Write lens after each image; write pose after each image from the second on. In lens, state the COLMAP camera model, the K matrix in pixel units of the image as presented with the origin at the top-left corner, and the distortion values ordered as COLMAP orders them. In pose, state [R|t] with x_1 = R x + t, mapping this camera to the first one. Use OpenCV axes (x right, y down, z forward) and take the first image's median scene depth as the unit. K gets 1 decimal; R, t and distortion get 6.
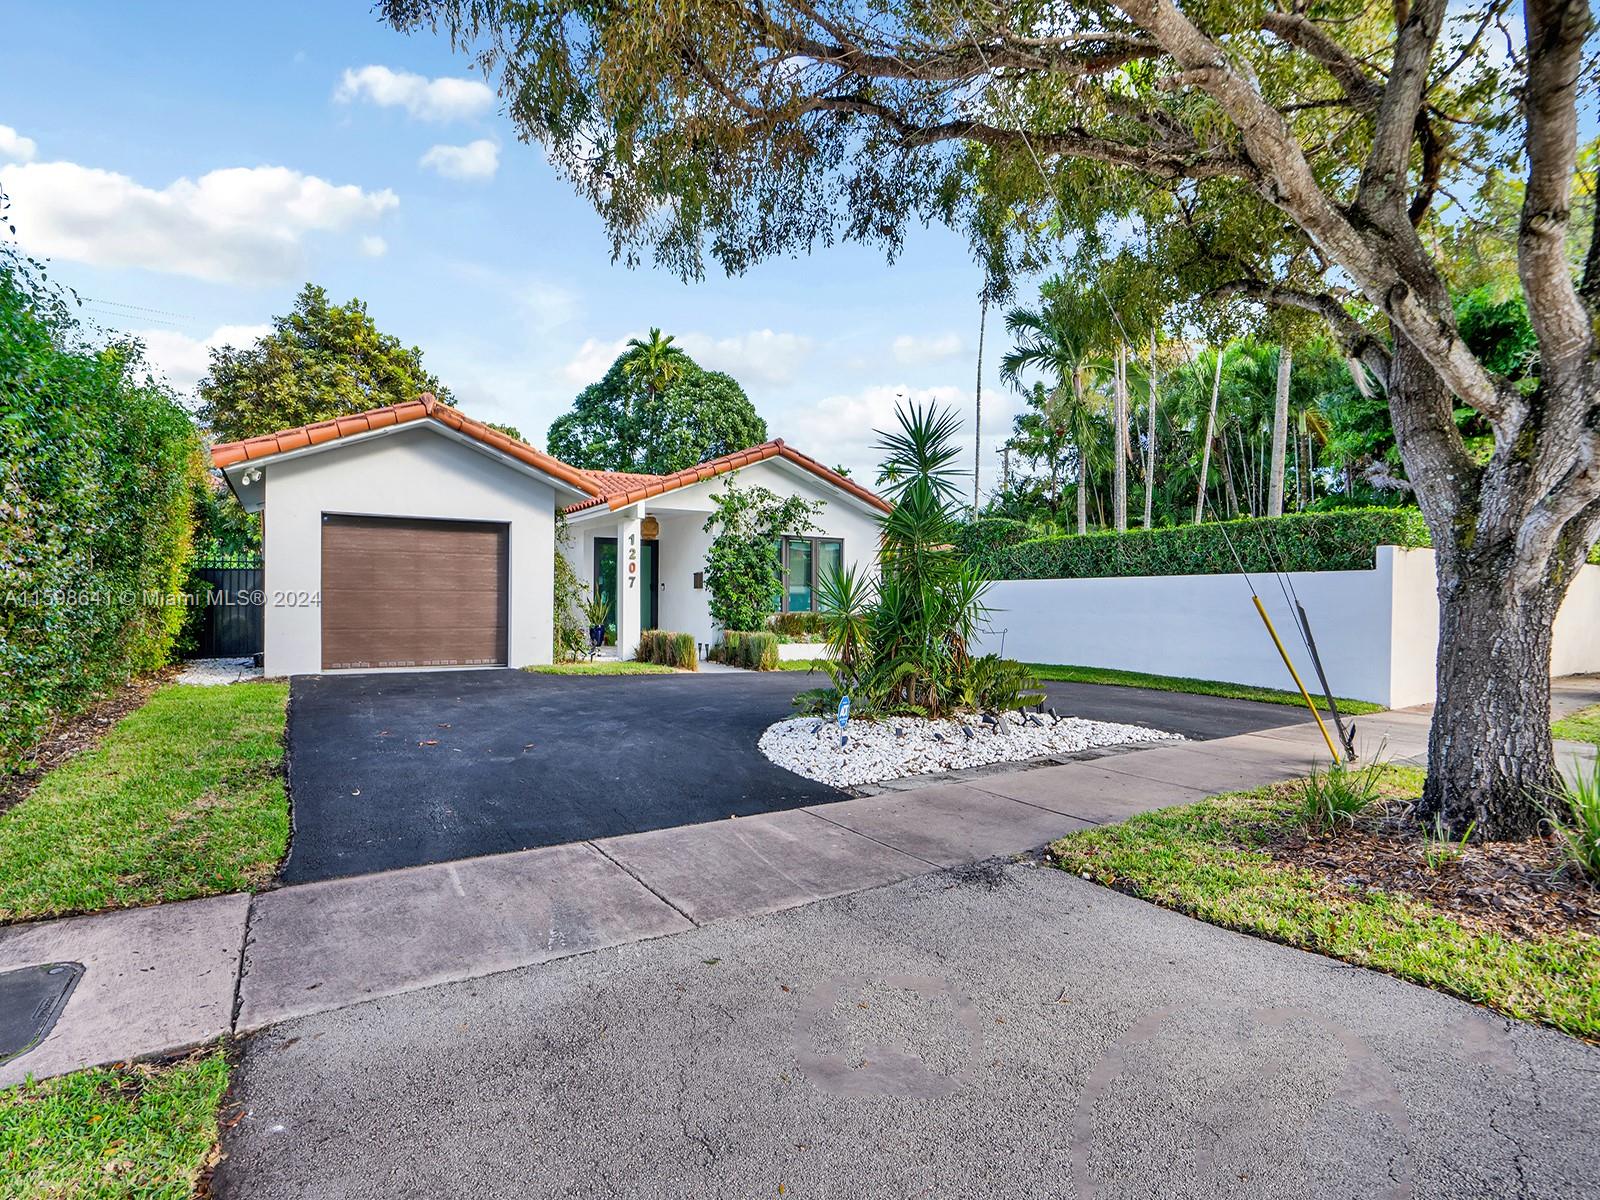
lens RADIAL K [[820.7, 0, 800.0], [0, 820.7, 600.0], [0, 0, 1]] dist [-0.018169, 0.000032]
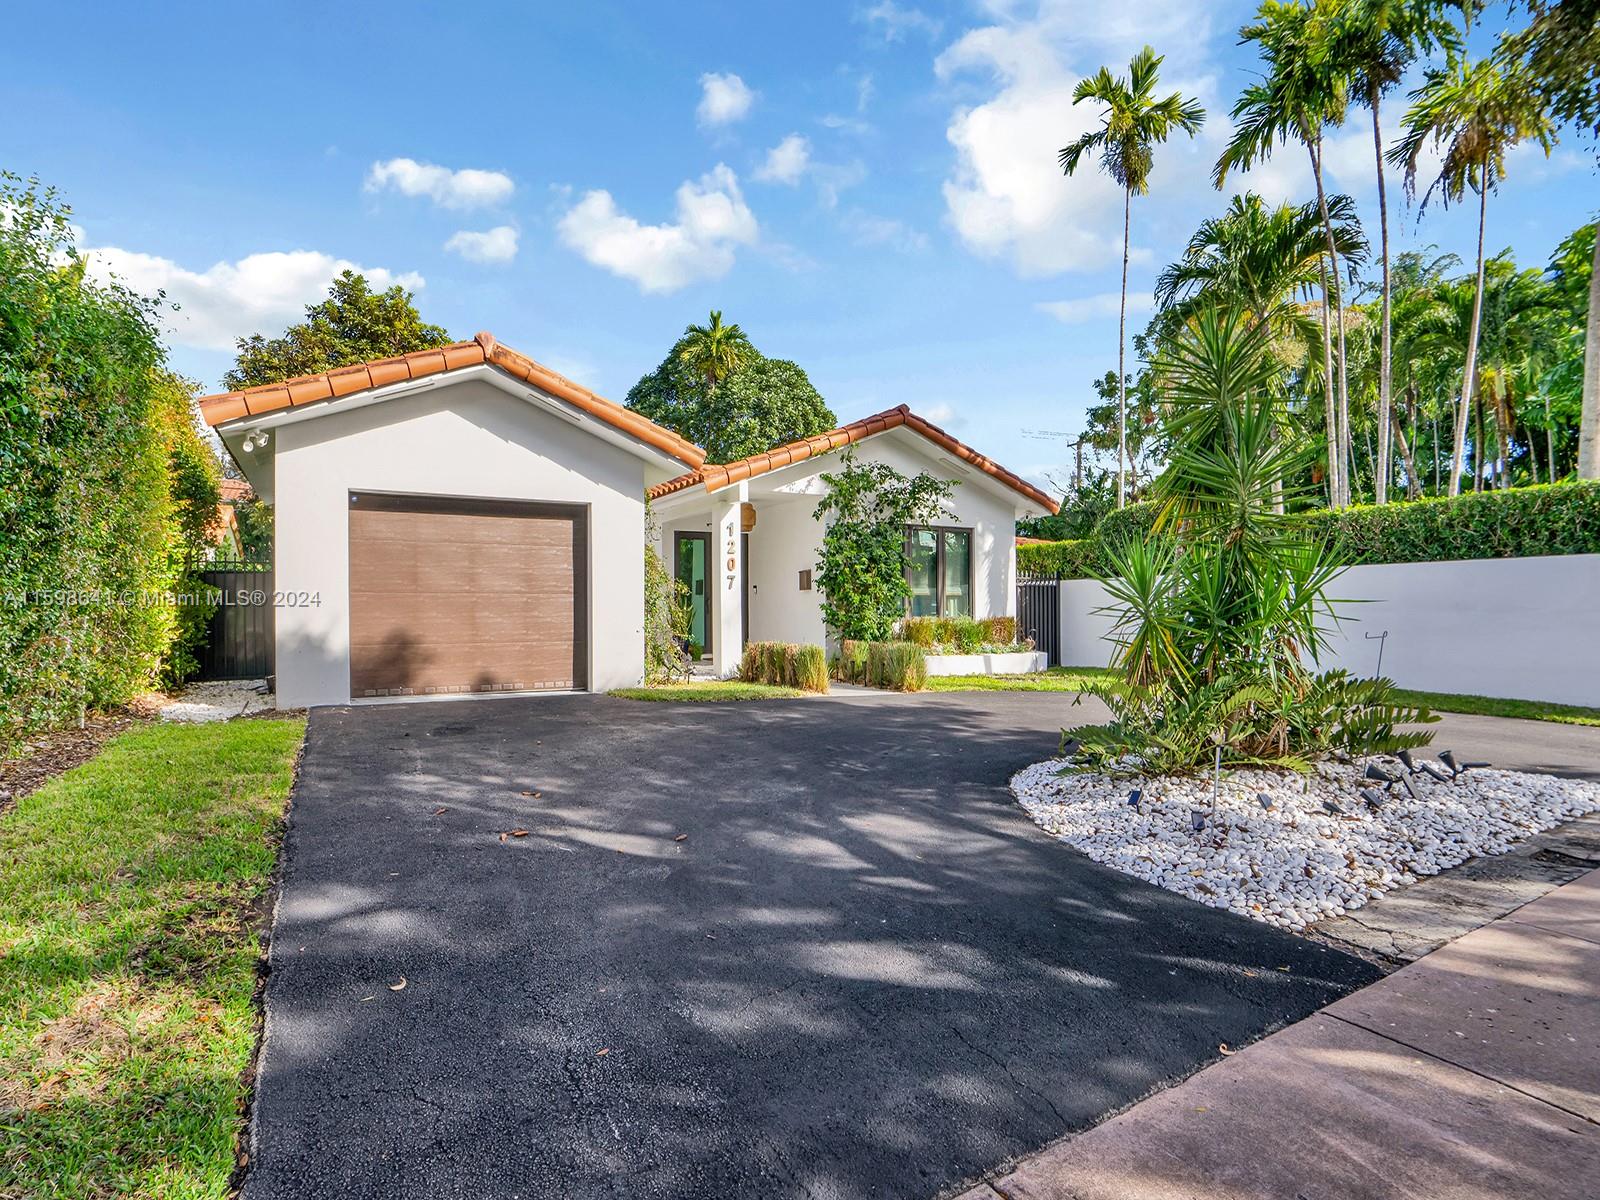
lens RADIAL K [[820.7, 0, 800.0], [0, 820.7, 600.0], [0, 0, 1]] dist [-0.018169, 0.000032]
pose [[0.999054, -0.014410, -0.041028, -0.101597], [0.013888, 0.999819, -0.012984, 0.007095], [0.041208, 0.012402, 0.999074, 0.191371]]
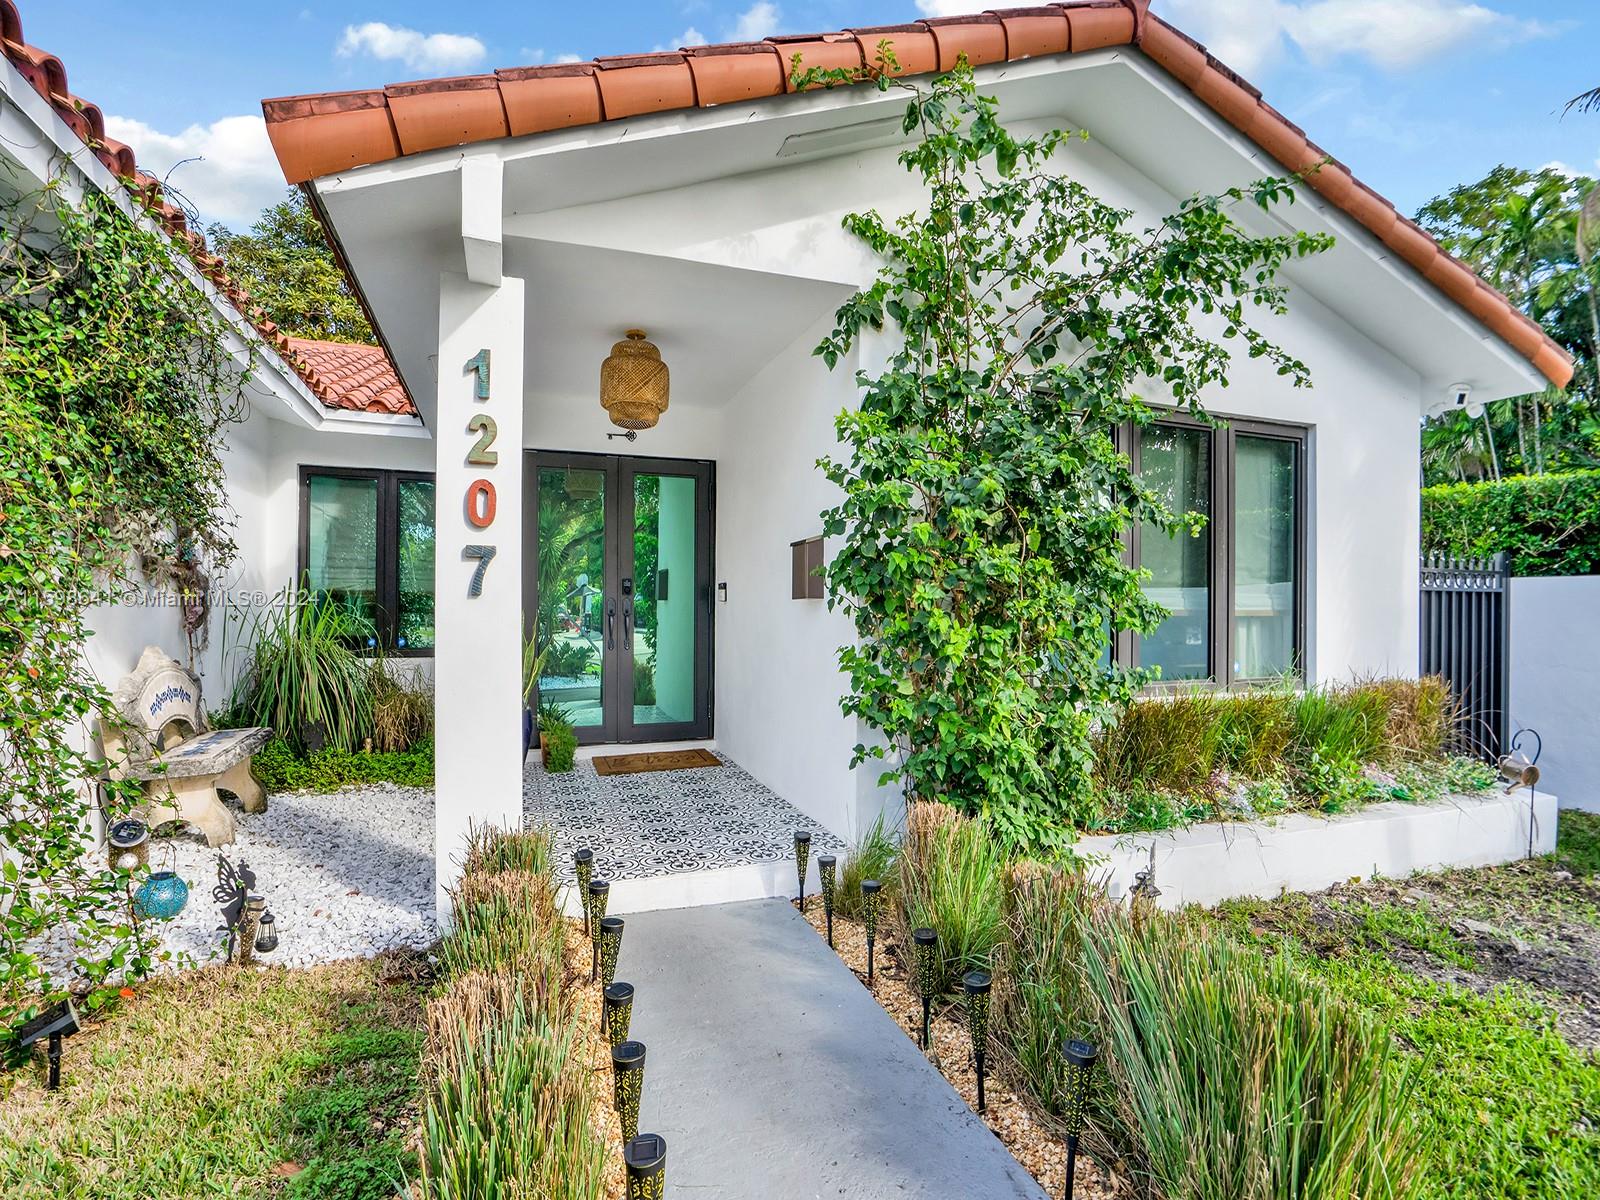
lens RADIAL K [[785.9, 0, 800.0], [0, 785.9, 600.0], [0, 0, 1]] dist [-0.013553, 0.000269]
pose [[0.977517, -0.001506, -0.210851, -0.076497], [0.000019, 0.999975, -0.007052, -0.012711], [0.210856, 0.006889, 0.977493, 0.792064]]
